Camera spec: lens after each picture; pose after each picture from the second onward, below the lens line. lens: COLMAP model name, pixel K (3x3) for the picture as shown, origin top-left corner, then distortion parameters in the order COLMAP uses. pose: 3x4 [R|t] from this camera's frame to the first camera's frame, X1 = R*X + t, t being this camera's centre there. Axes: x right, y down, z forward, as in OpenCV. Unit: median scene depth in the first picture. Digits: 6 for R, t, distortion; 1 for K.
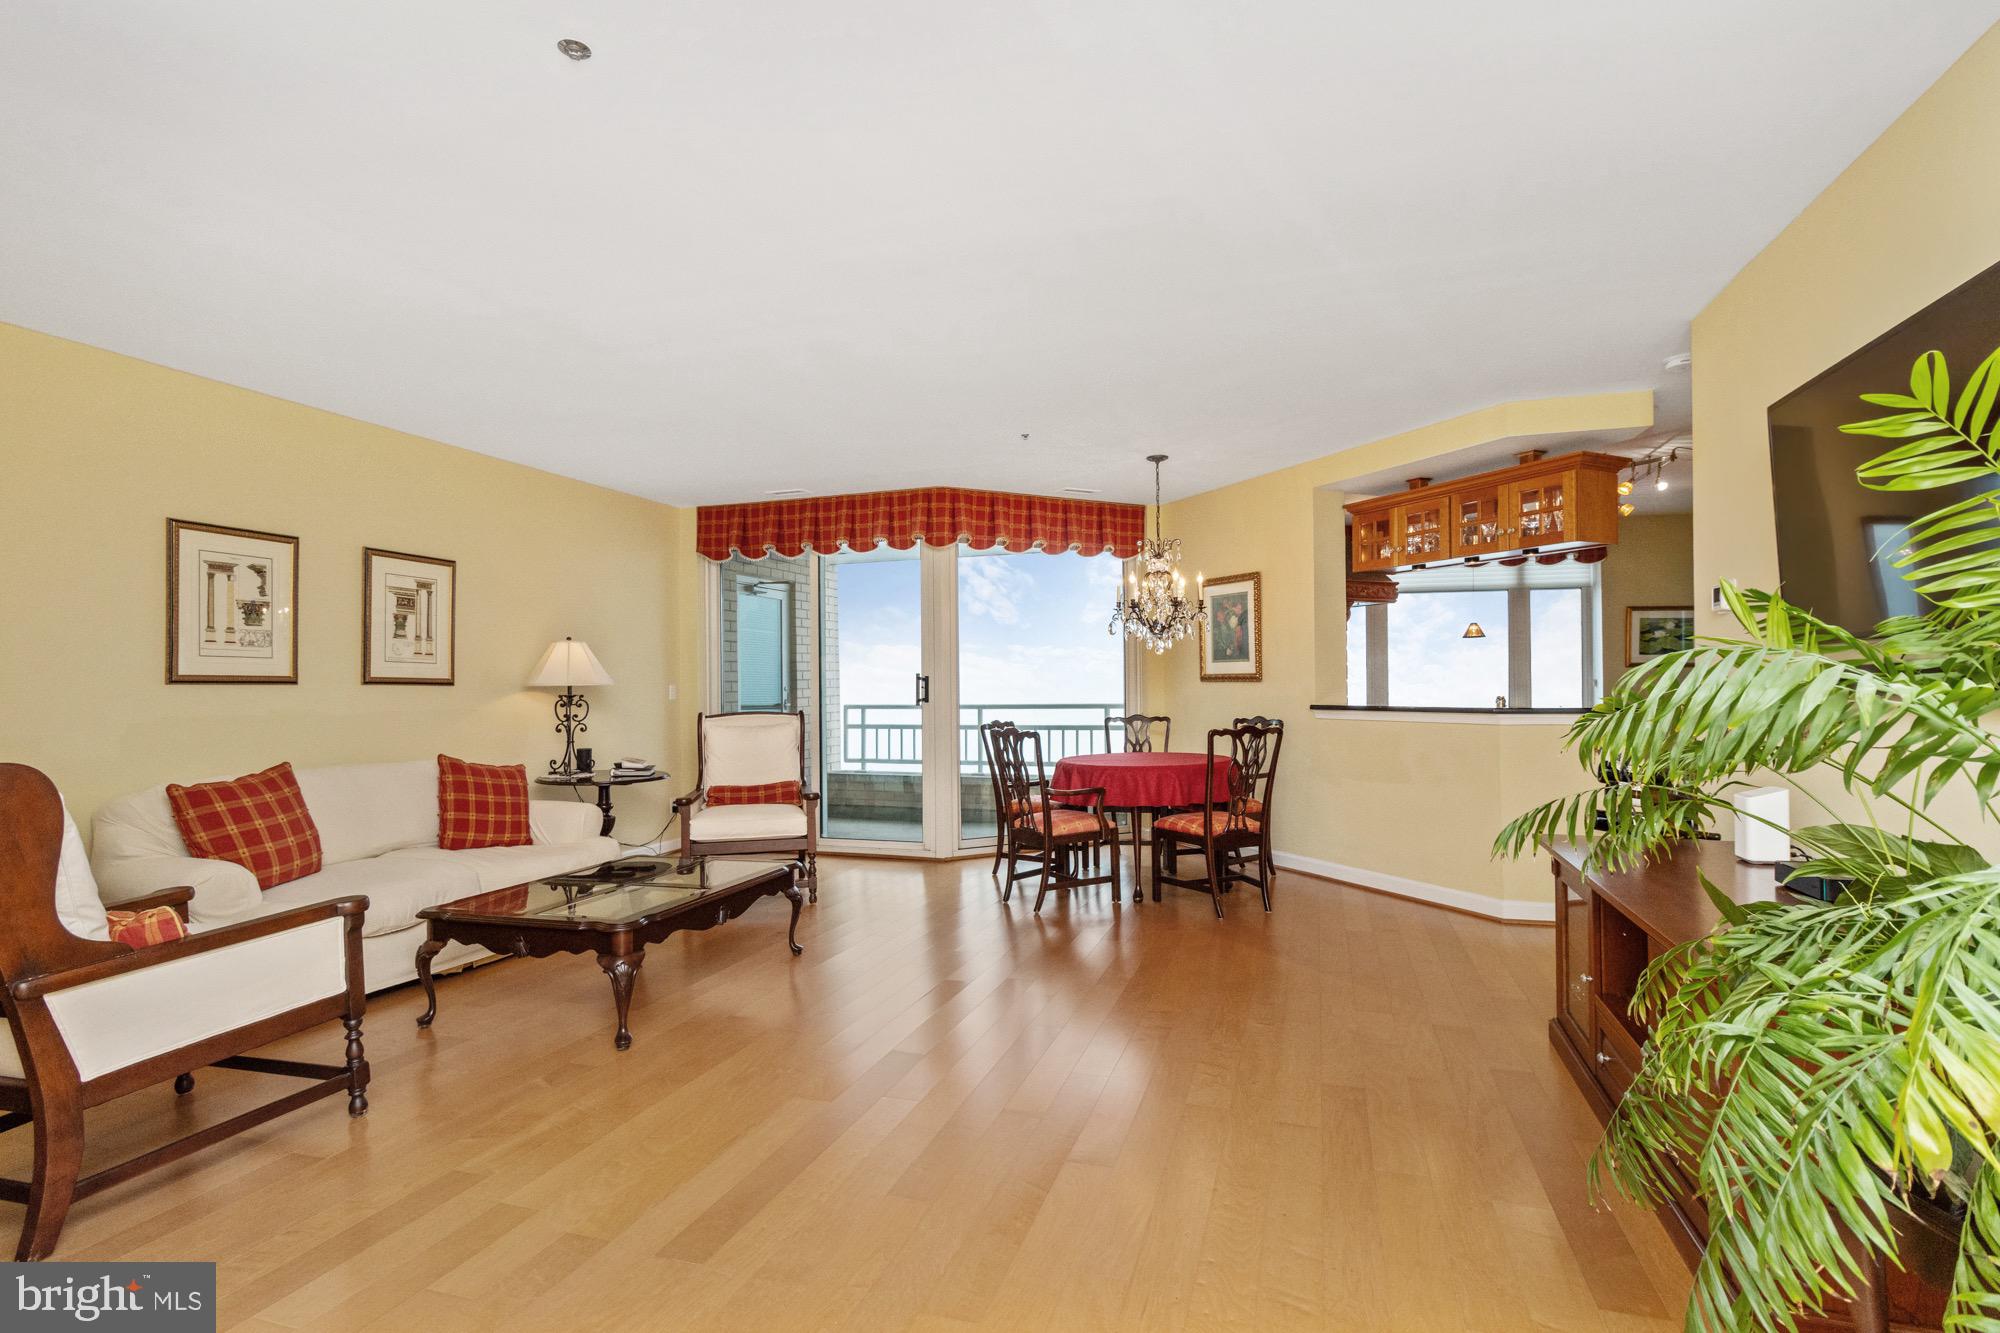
lens RADIAL K [[940.0, 0, 1006.8], [0, 940.0, 680.2], [0, 0, 1]] dist [0.003561, 0.000998]
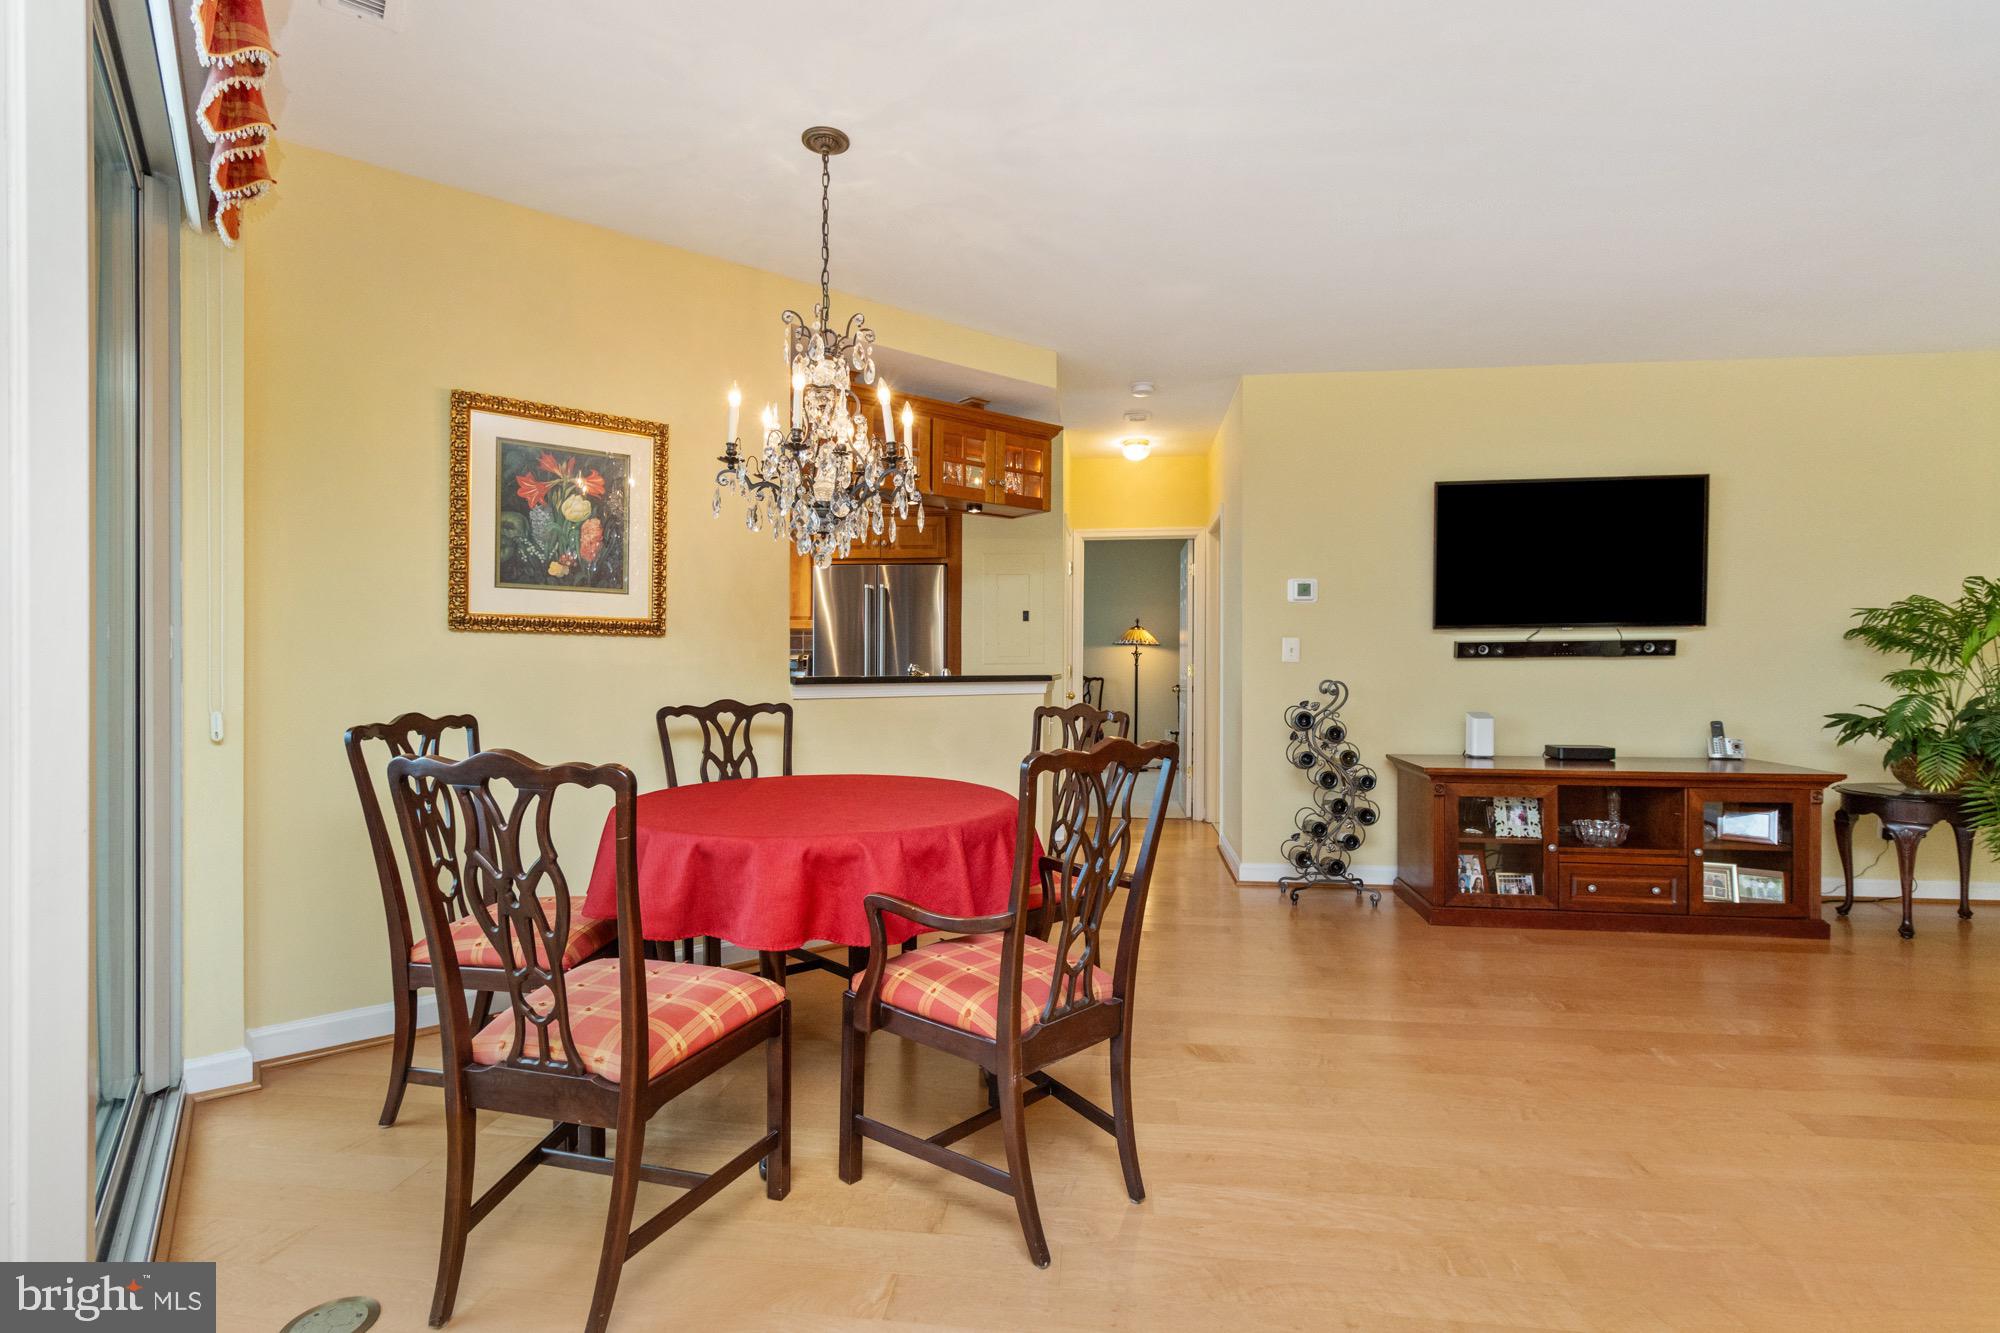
lens RADIAL K [[926.8, 0, 1009.6], [0, 926.8, 662.1], [0, 0, 1]] dist [0.002486, 0.001211]
pose [[-0.207371, 0.011187, 0.978198, -0.304799], [-0.007259, 0.999889, -0.012974, 0.023873], [-0.978235, -0.009791, -0.207267, 1.015083]]
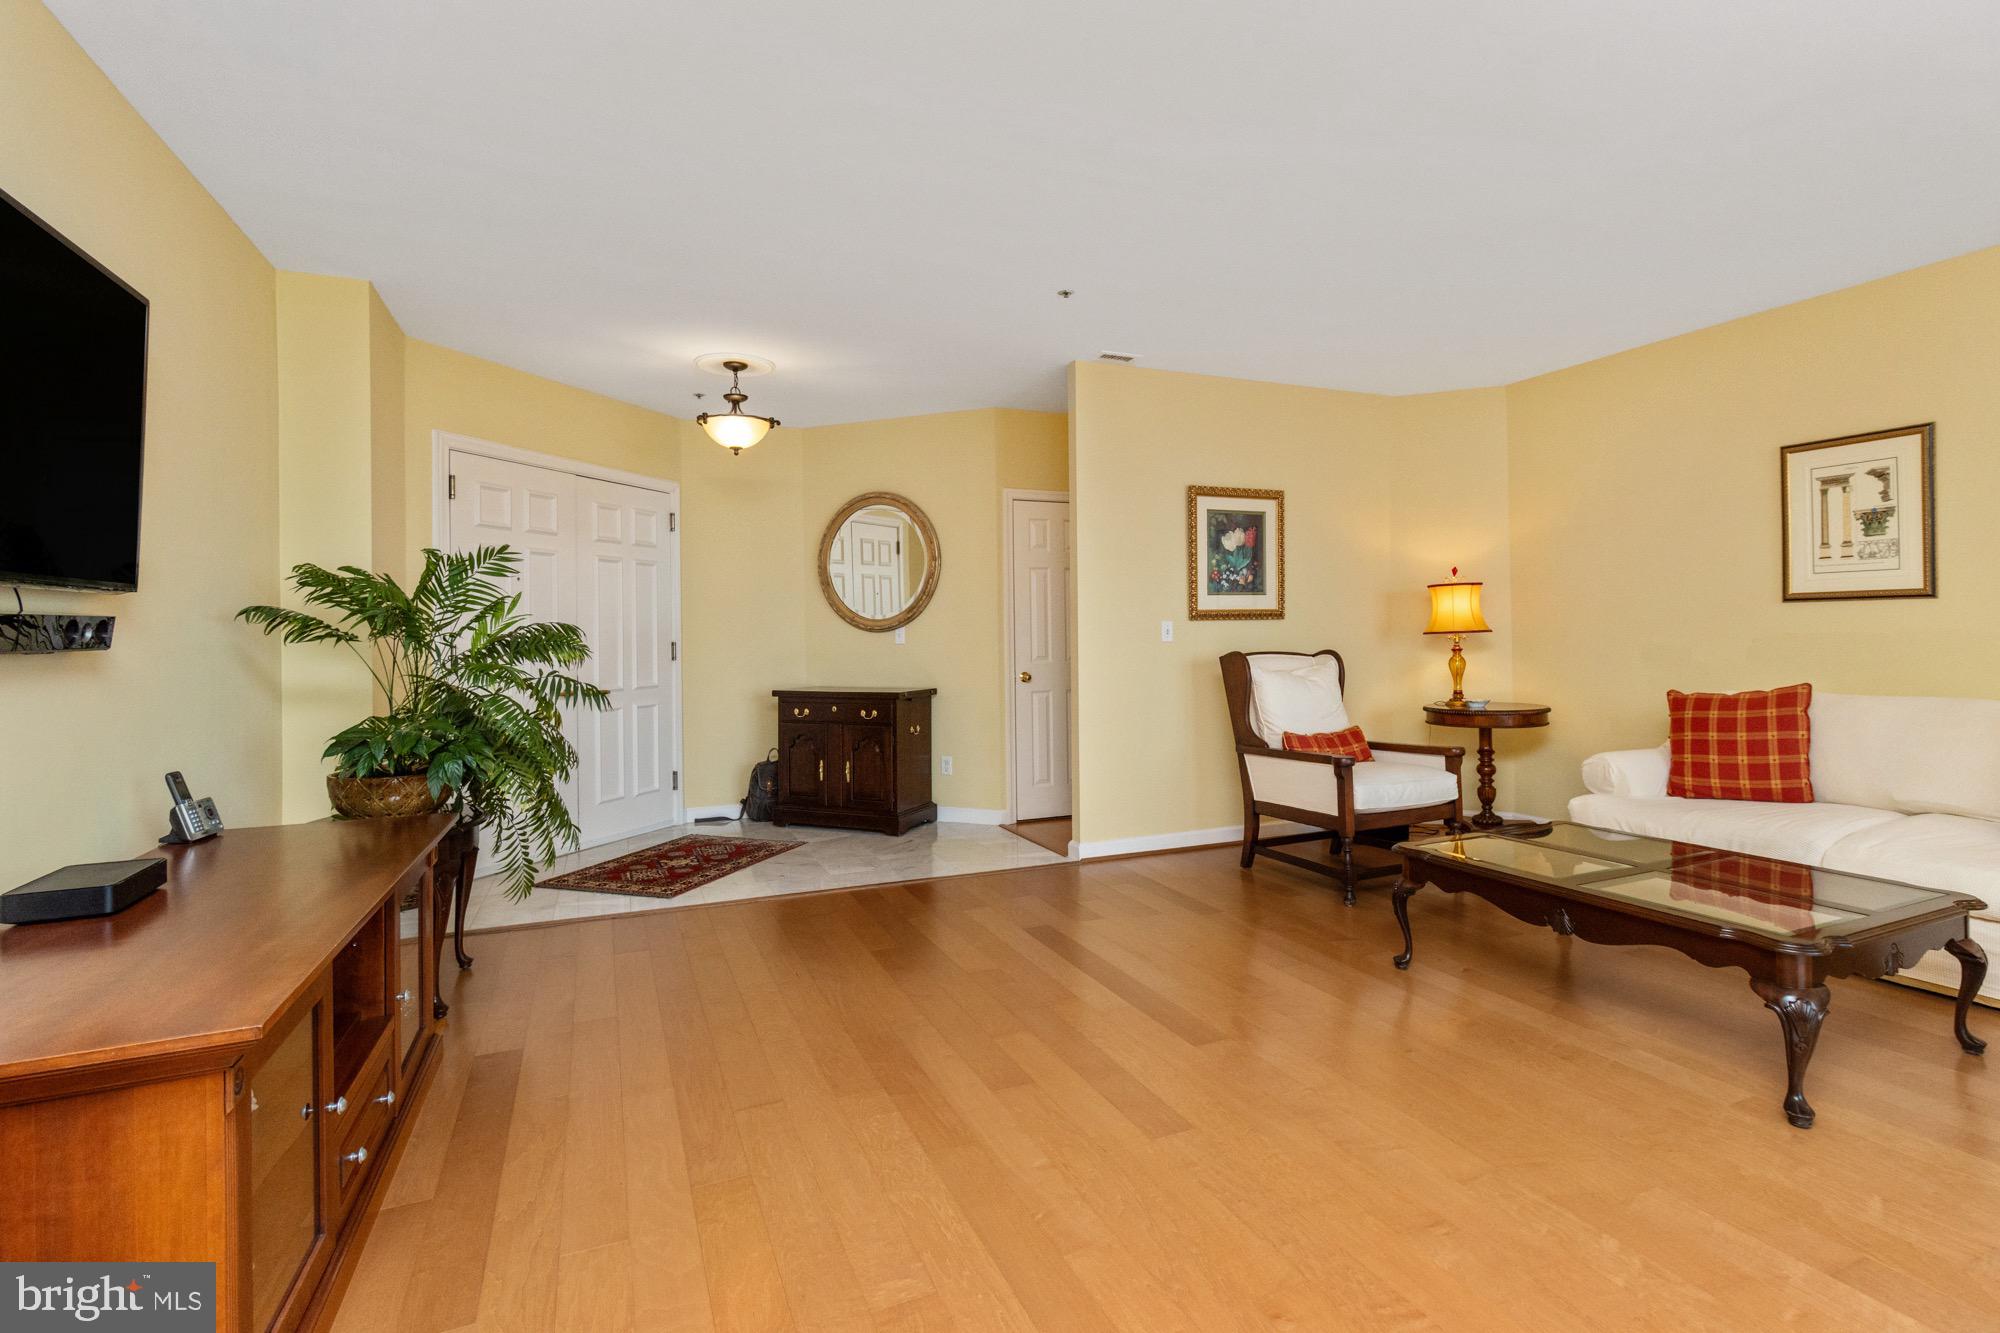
lens RADIAL K [[938.7, 0, 1016.5], [0, 938.7, 630.9], [0, 0, 1]] dist [0.001752, 0.000136]
pose [[-0.736677, 0.020305, -0.675940, 0.331760], [0.030577, 0.999527, -0.003298, 0.009526], [0.675554, -0.023098, -0.736949, 0.836467]]
